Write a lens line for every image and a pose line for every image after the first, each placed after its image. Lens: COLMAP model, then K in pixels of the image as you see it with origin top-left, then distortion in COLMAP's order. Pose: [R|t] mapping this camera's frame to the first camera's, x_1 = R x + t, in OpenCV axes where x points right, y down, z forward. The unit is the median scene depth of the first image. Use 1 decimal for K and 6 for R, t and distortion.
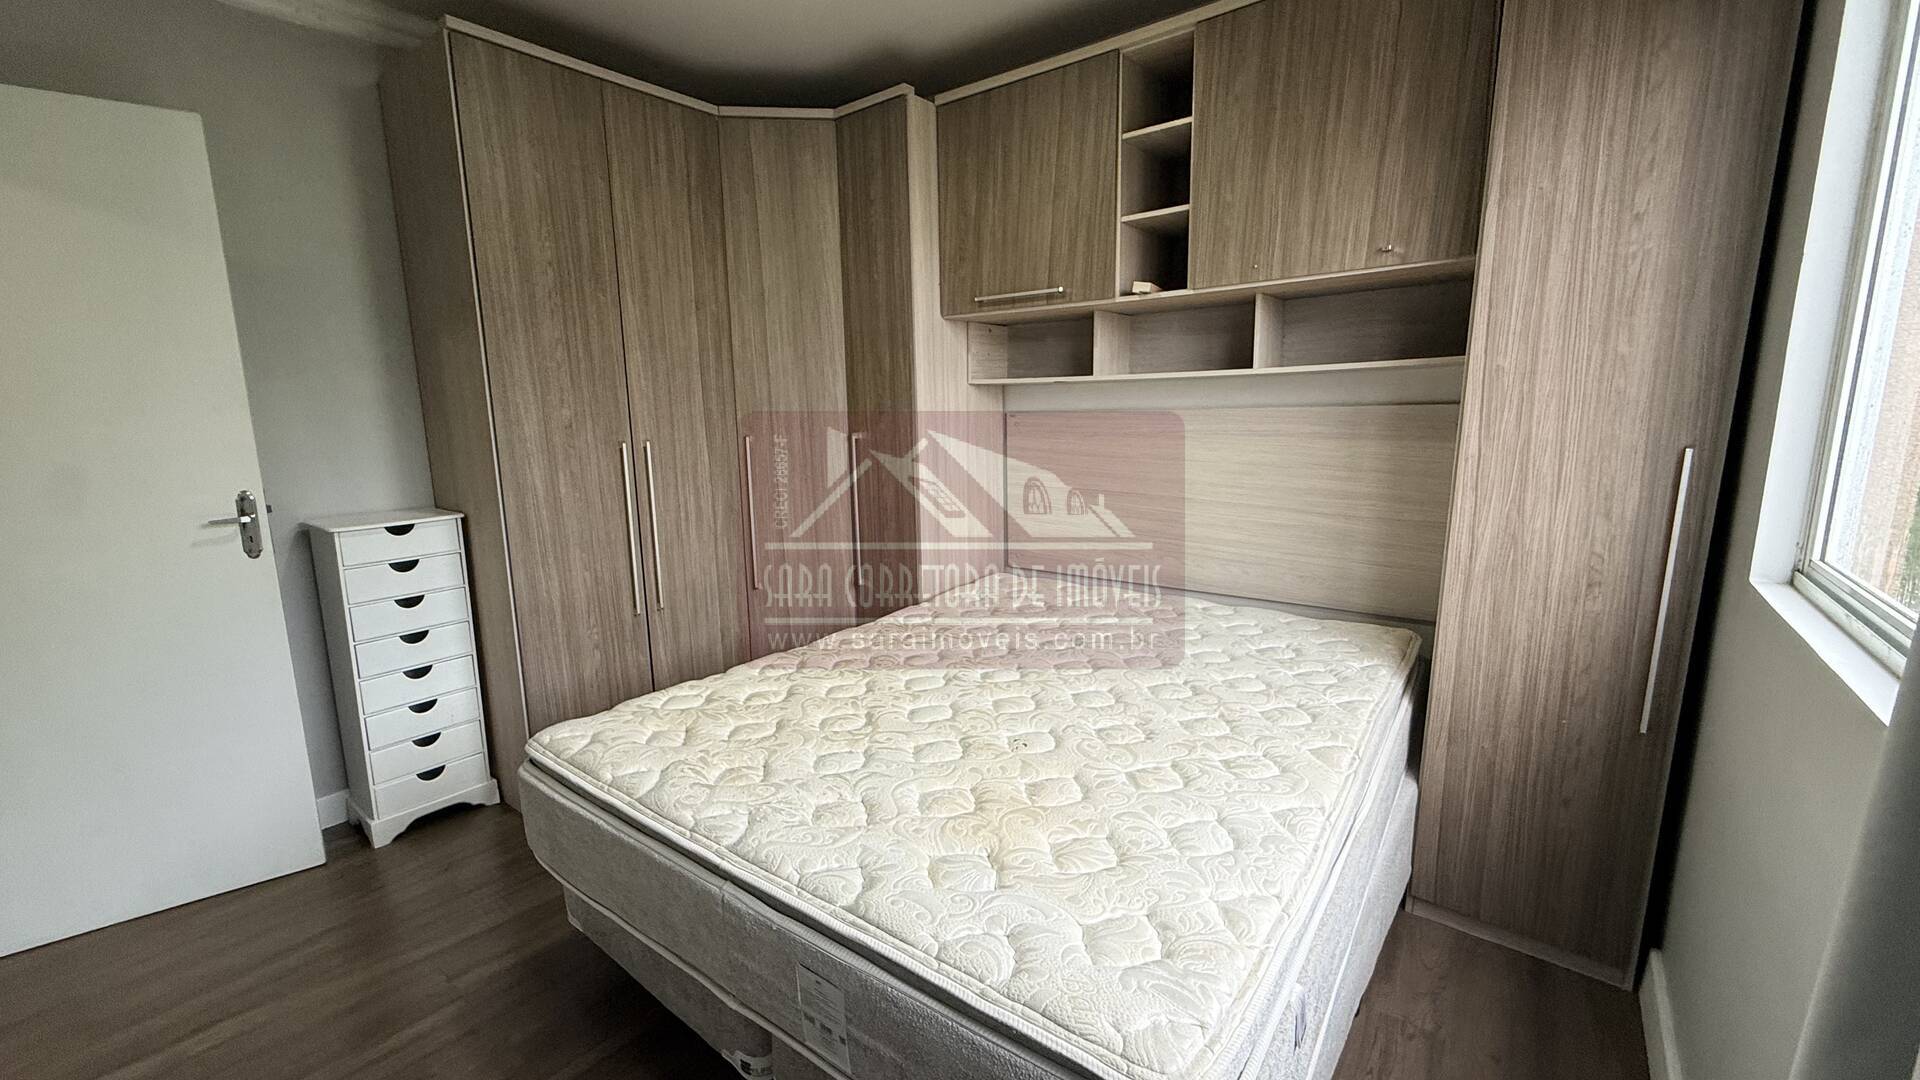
lens RADIAL K [[780.1, 0, 960.0], [0, 780.1, 540.0], [0, 0, 1]] dist [0.002422, 0.000188]
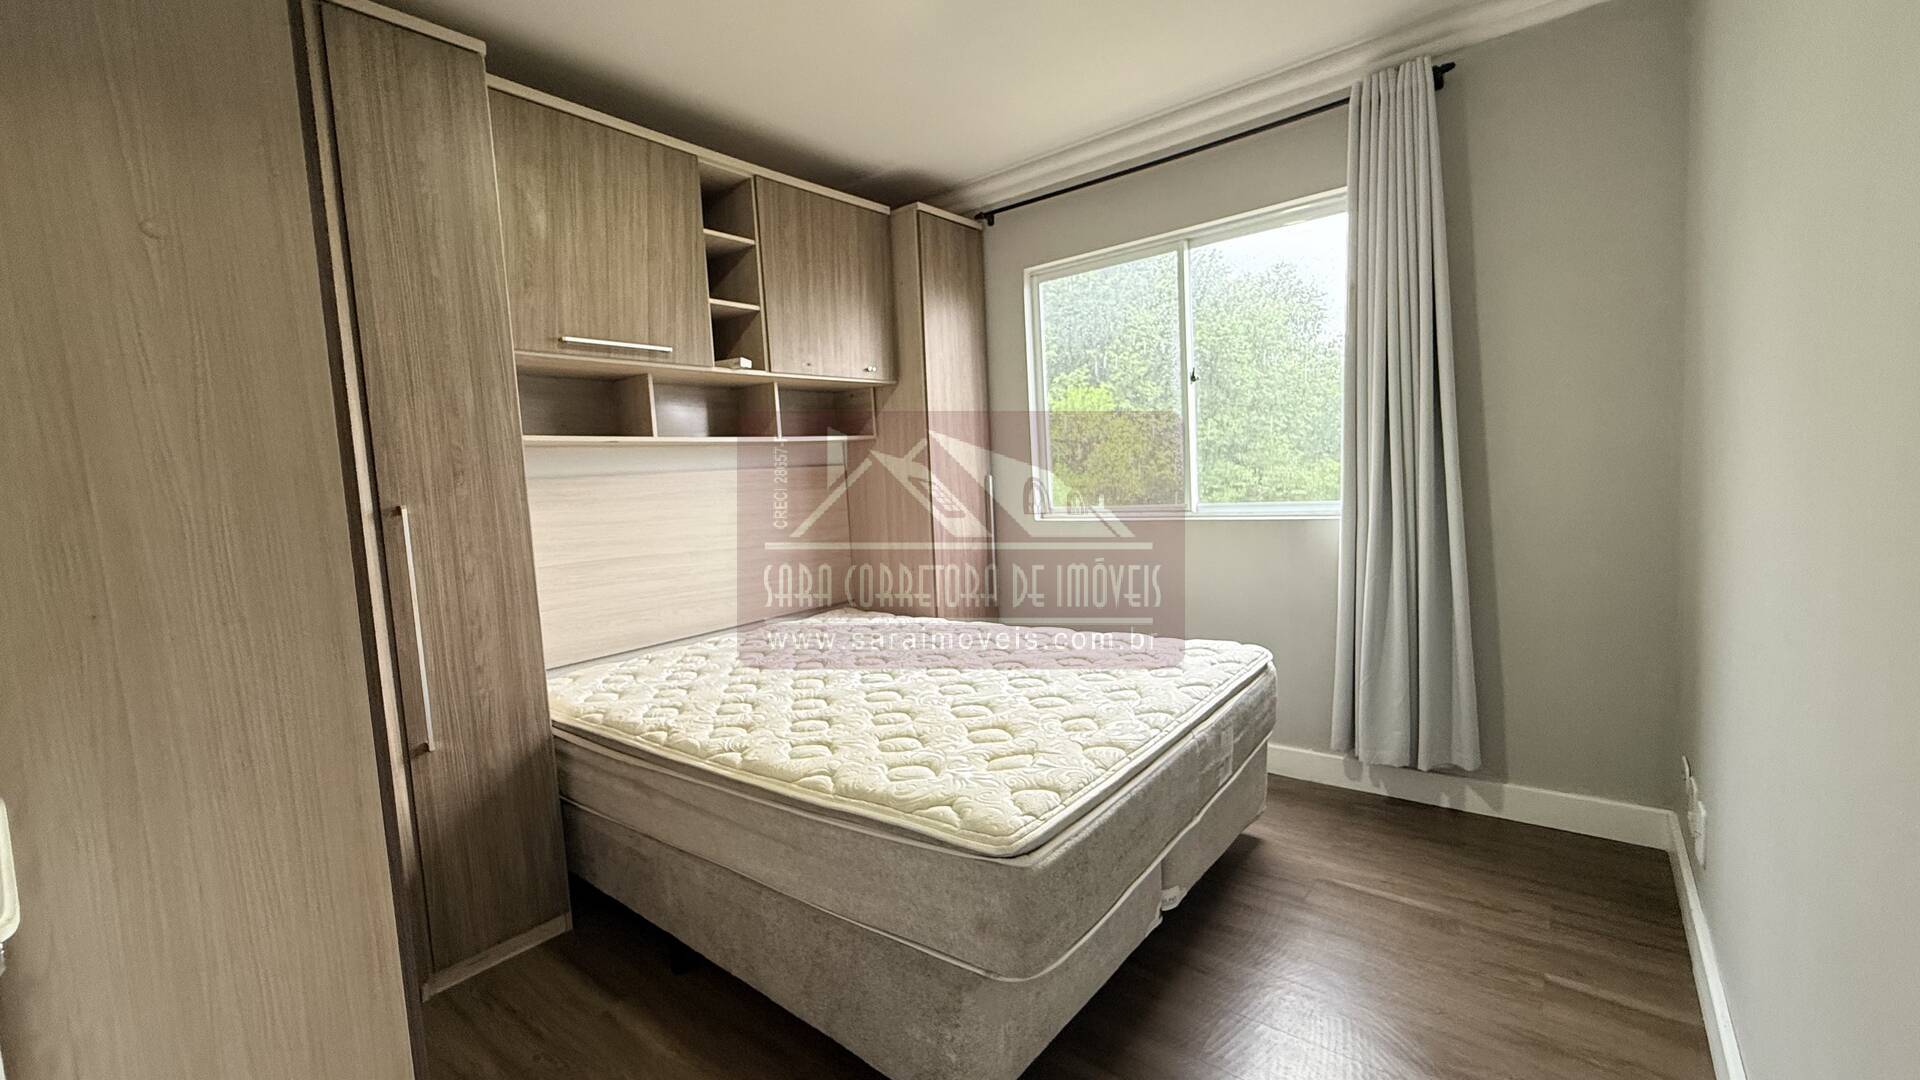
lens RADIAL K [[780.1, 0, 960.0], [0, 780.1, 540.0], [0, 0, 1]] dist [0.002422, 0.000188]
pose [[0.017299, -0.052004, 0.998497, -1.106668], [0.225049, 0.973223, 0.046788, -0.051093], [-0.974194, 0.223902, 0.028540, 0.816914]]
